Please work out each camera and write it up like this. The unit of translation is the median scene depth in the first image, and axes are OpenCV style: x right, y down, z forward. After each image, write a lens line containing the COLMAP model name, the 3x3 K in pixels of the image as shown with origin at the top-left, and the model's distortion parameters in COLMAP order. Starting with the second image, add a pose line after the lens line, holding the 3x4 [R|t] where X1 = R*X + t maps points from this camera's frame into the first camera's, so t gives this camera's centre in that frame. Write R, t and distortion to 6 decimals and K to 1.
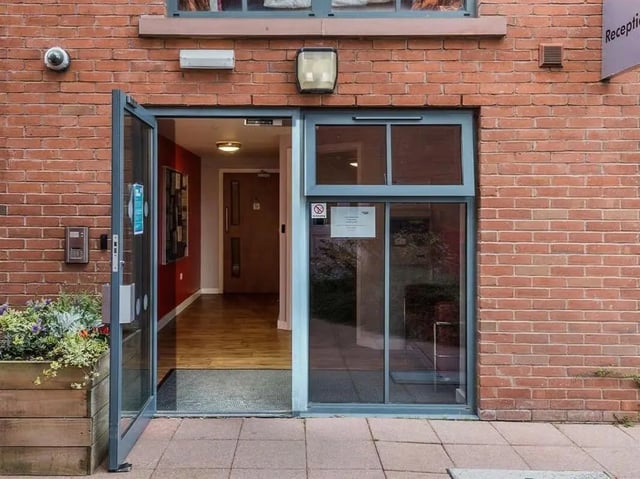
lens RADIAL K [[754.4, 0, 320.0], [0, 754.4, 239.5], [0, 0, 1]] dist [-0.060409, -0.021568]
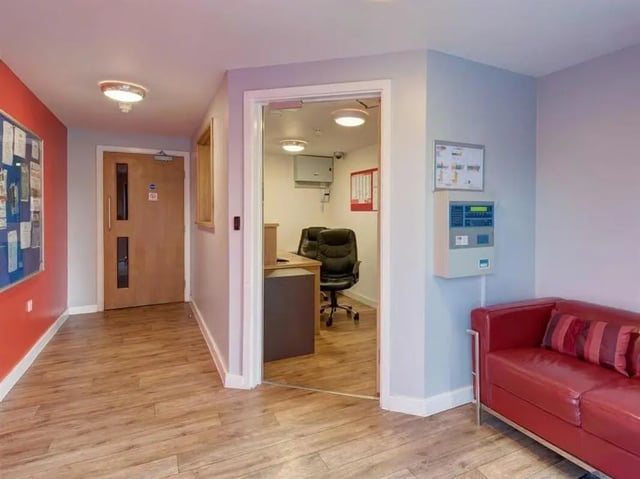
lens RADIAL K [[348.6, 0, 320.4], [0, 348.6, 221.2], [0, 0, 1]] dist [-0.000608, -0.000446]
pose [[0.886603, -0.010437, 0.462413, -0.101715], [0.020213, 0.999665, -0.016192, -0.008876], [-0.462089, 0.023702, 0.886517, 0.615242]]
